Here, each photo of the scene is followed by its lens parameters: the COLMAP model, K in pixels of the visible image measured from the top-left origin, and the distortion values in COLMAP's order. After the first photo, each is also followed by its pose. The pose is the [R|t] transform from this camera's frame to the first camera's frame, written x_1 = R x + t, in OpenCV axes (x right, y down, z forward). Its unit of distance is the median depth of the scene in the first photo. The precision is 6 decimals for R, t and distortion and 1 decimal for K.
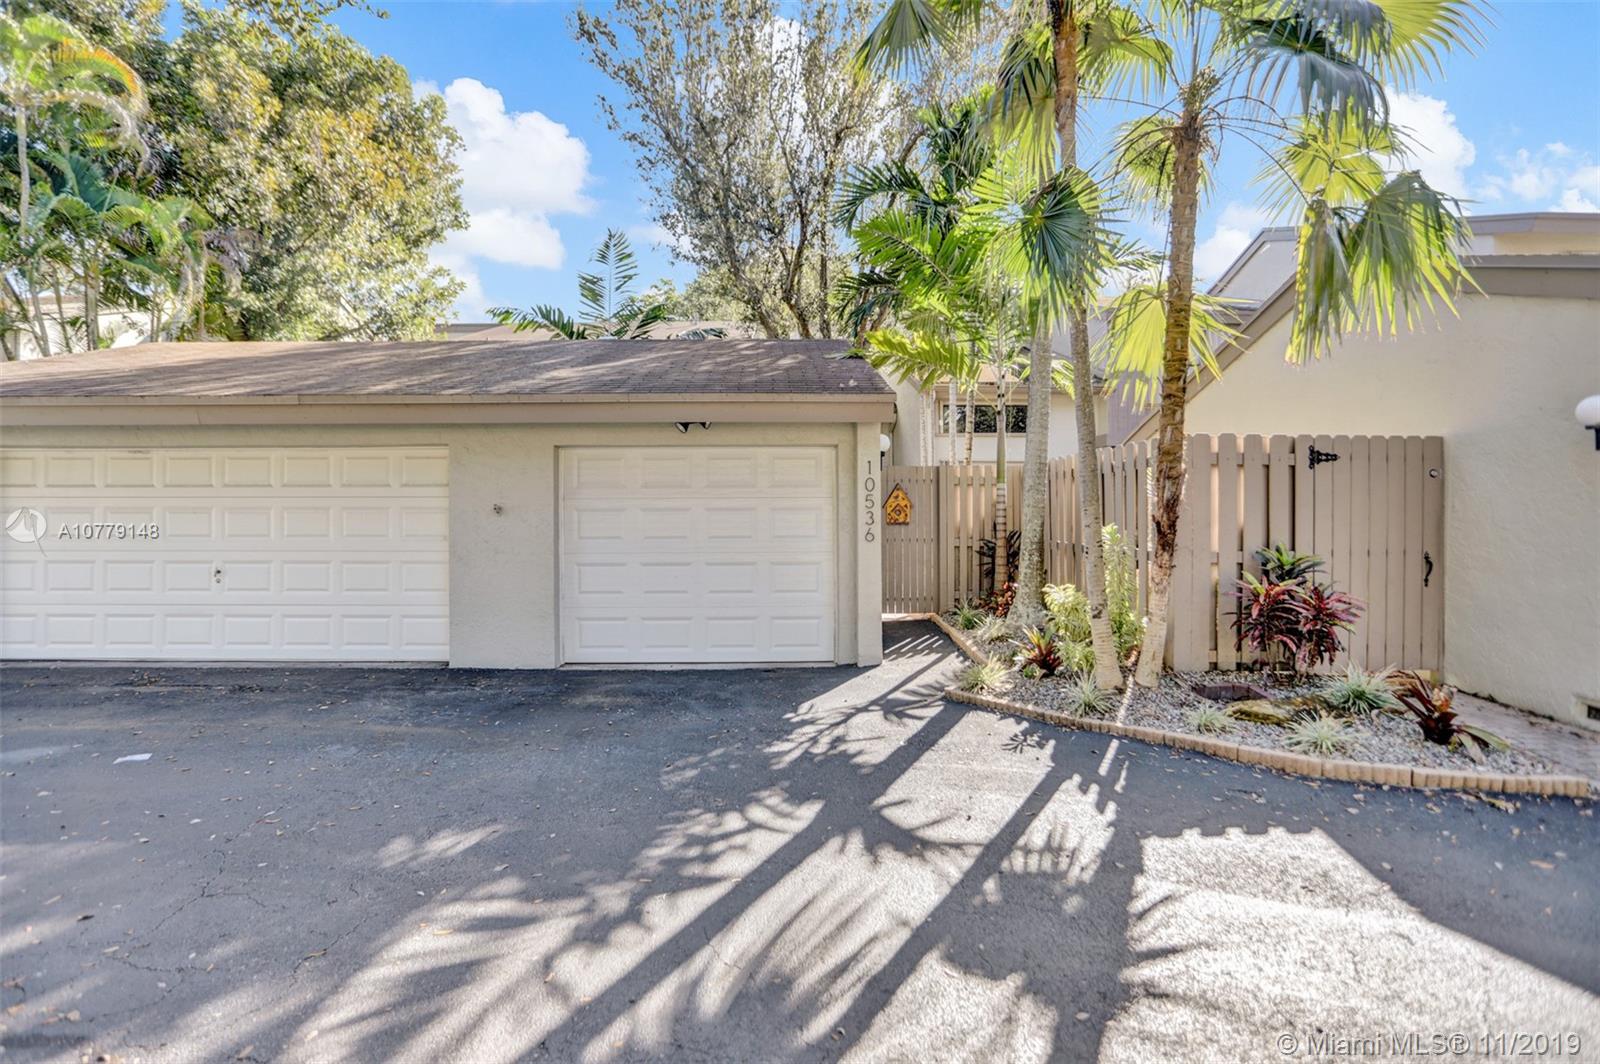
lens RADIAL K [[780.7, 0, 797.9], [0, 780.7, 531.3], [0, 0, 1]] dist [-0.037673, 0.007415]
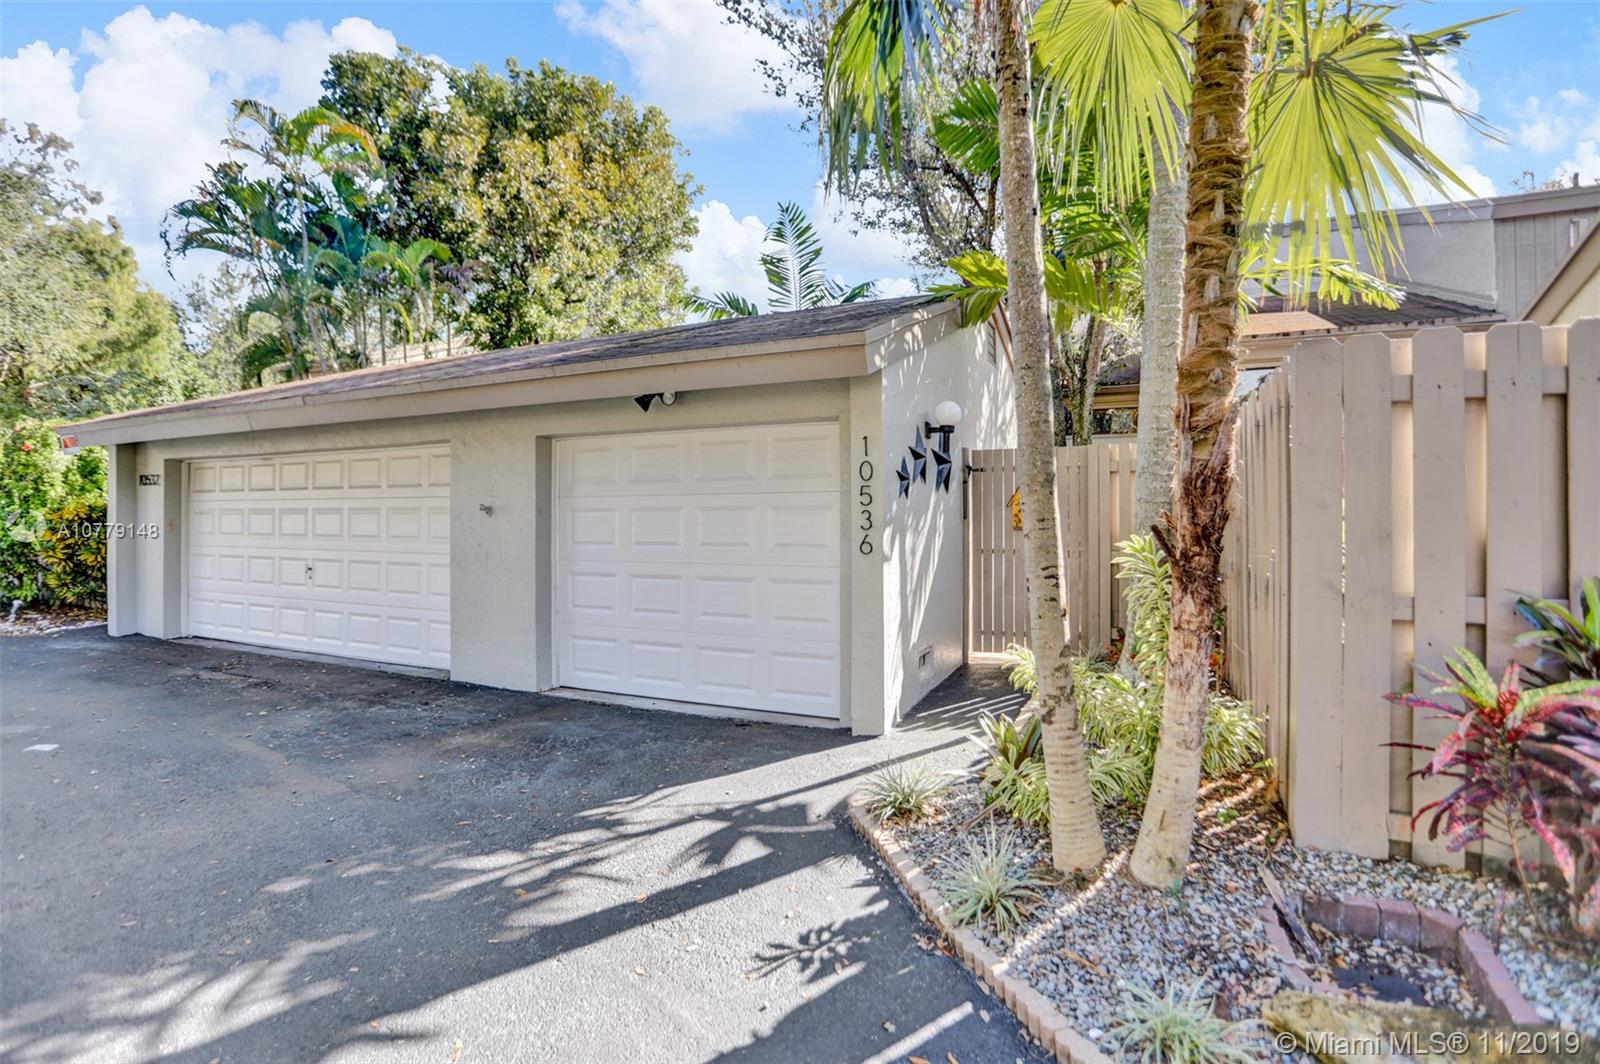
lens RADIAL K [[780.7, 0, 801.4], [0, 780.7, 527.3], [0, 0, 1]] dist [-0.037673, 0.007415]
pose [[0.889569, 0.006157, -0.456759, 0.350116], [-0.010300, 0.999925, -0.006581, -0.005150], [0.456684, 0.010559, 0.889566, 0.362818]]
